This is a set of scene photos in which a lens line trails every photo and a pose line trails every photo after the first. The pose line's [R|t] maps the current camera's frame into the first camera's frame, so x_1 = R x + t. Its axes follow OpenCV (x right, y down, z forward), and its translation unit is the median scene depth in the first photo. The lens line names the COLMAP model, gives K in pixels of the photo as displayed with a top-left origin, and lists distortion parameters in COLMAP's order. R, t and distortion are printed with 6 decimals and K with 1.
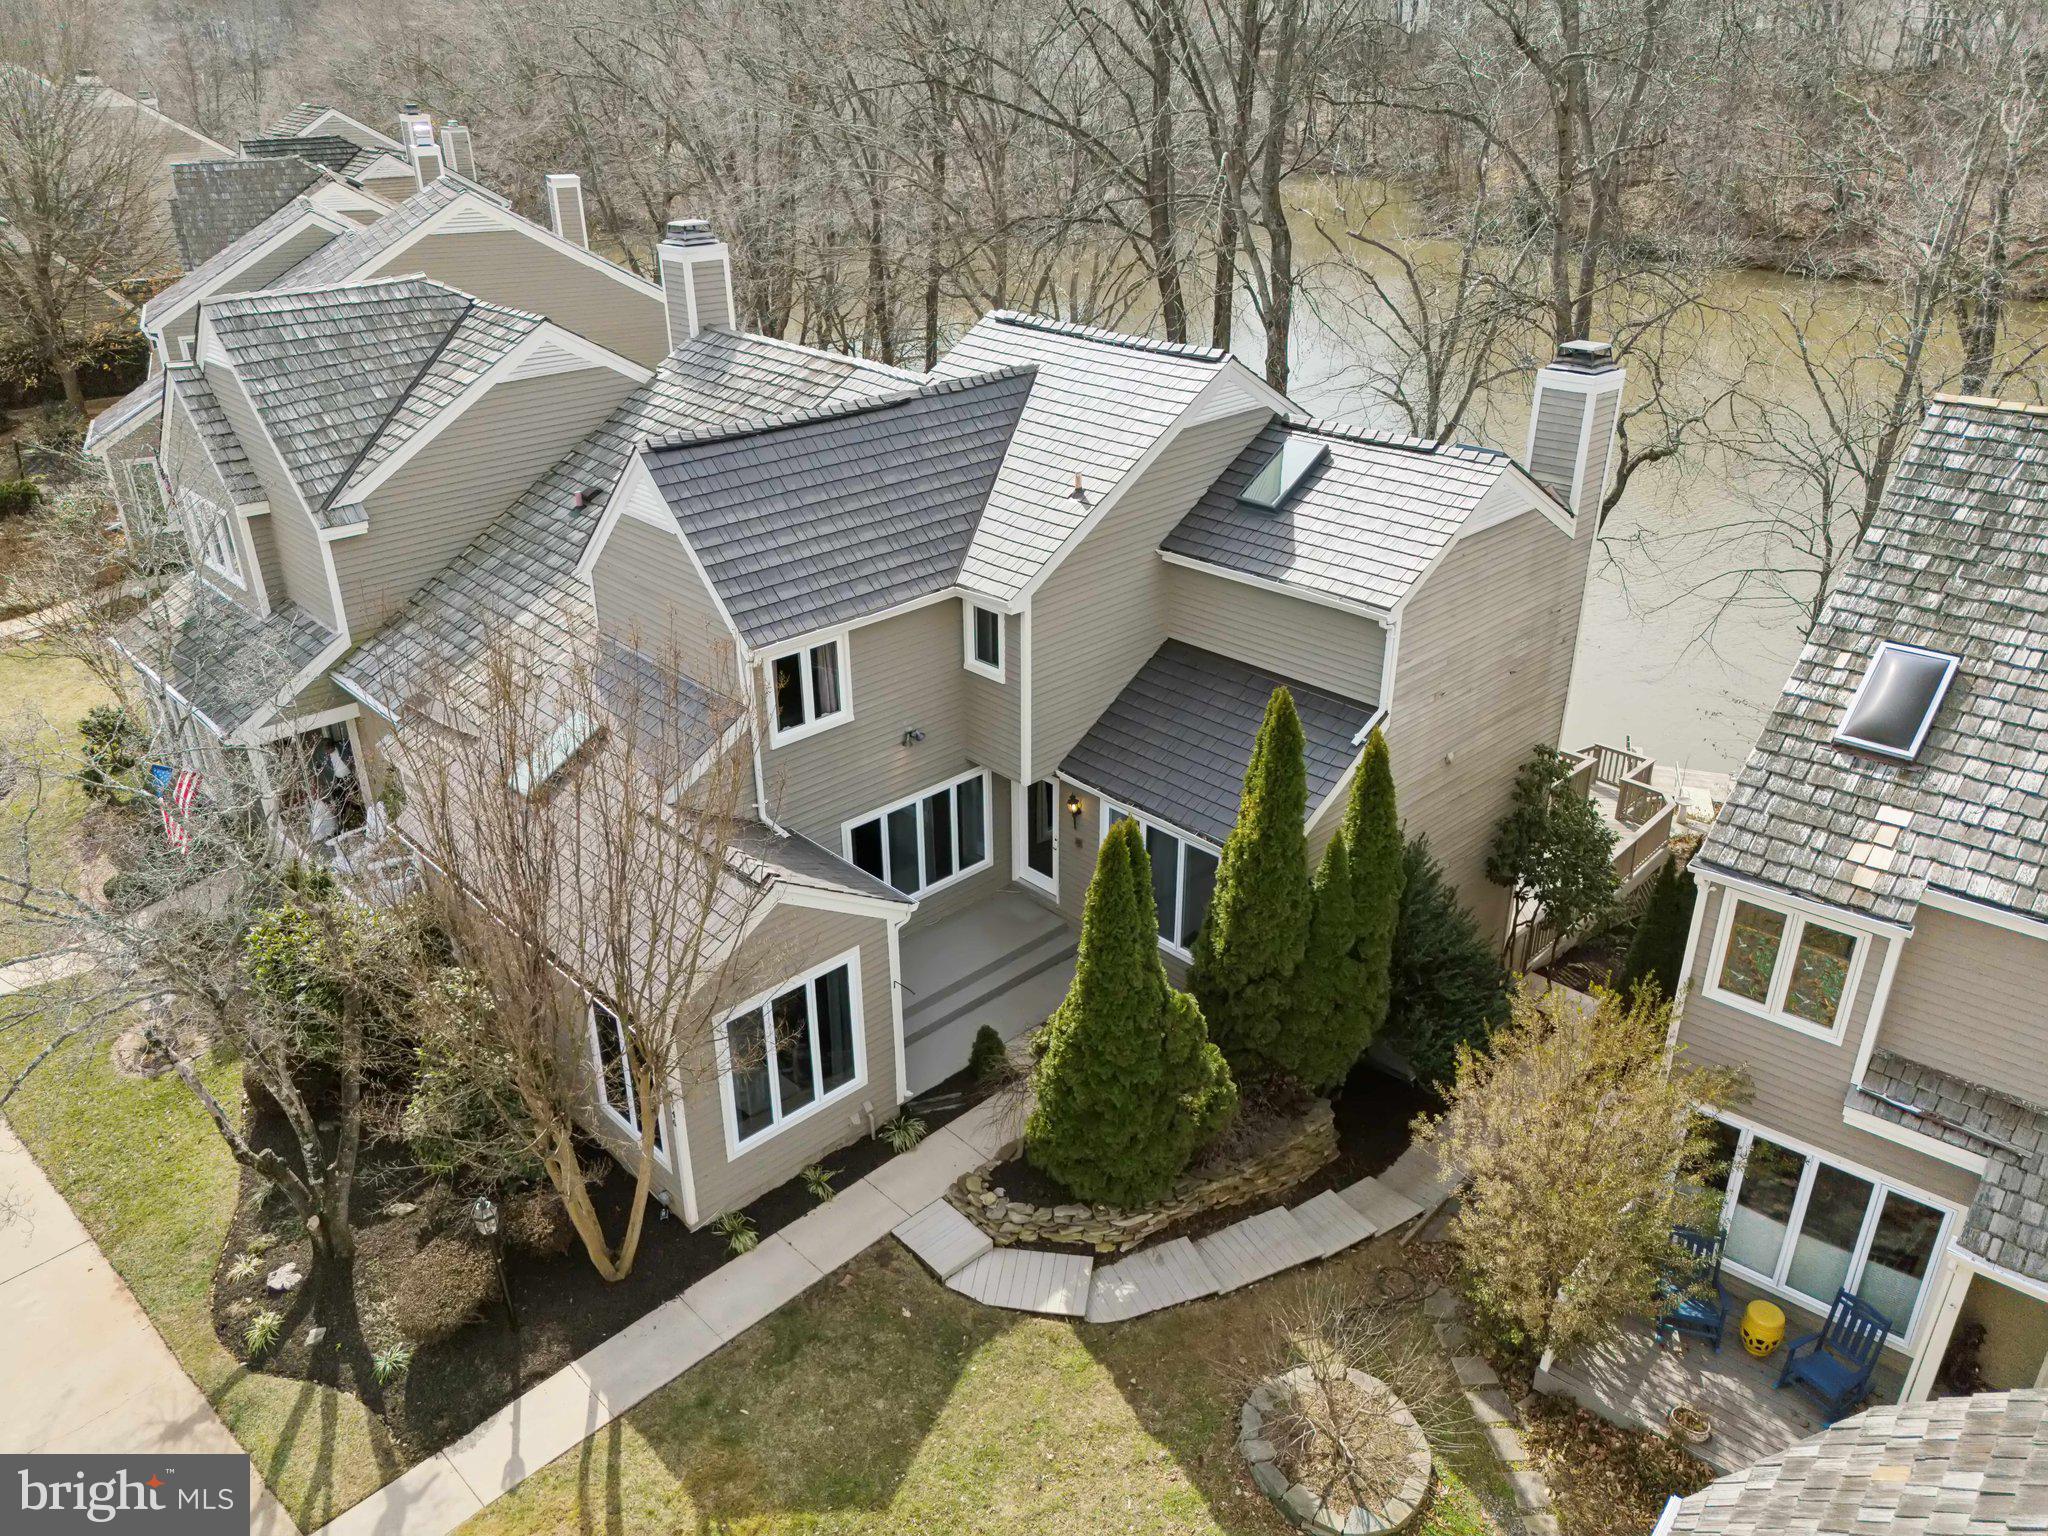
lens RADIAL K [[1445.4, 0, 1024.0], [0, 1445.4, 768.0], [0, 0, 1]] dist [0.061110, -0.040336]
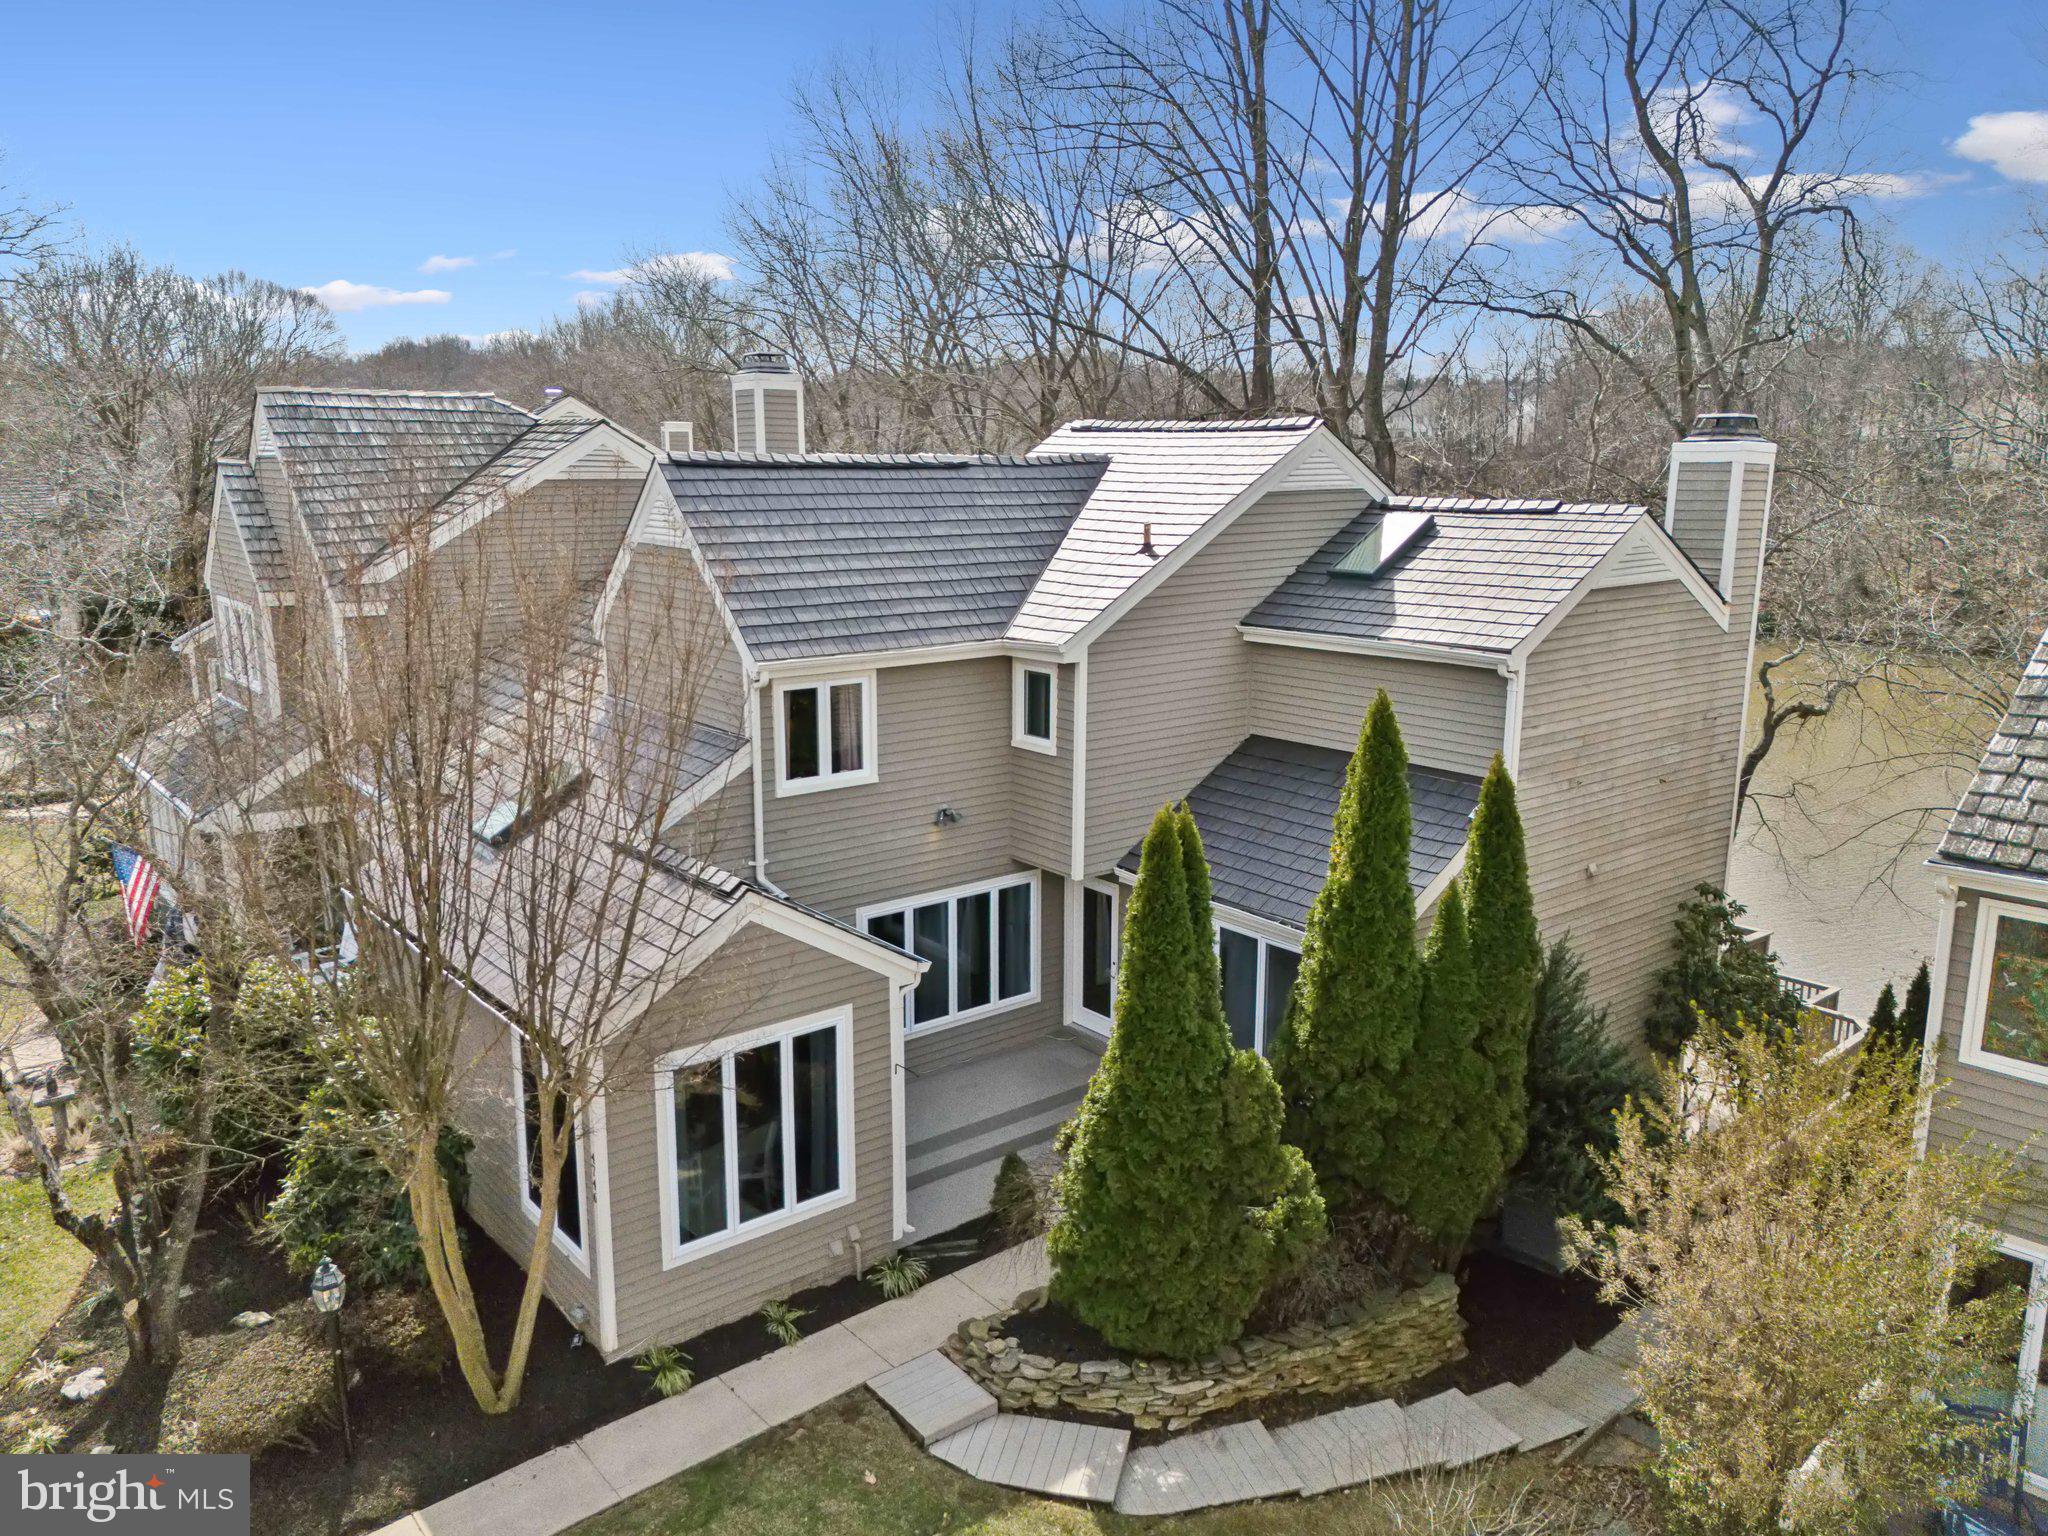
lens RADIAL K [[1478.0, 0, 1024.0], [0, 1478.0, 768.0], [0, 0, 1]] dist [0.056657, -0.033470]
pose [[0.996677, 0.028177, -0.076432, 0.039352], [-0.045833, 0.969642, -0.240193, 0.180407], [0.067343, 0.242898, 0.967711, 0.165217]]
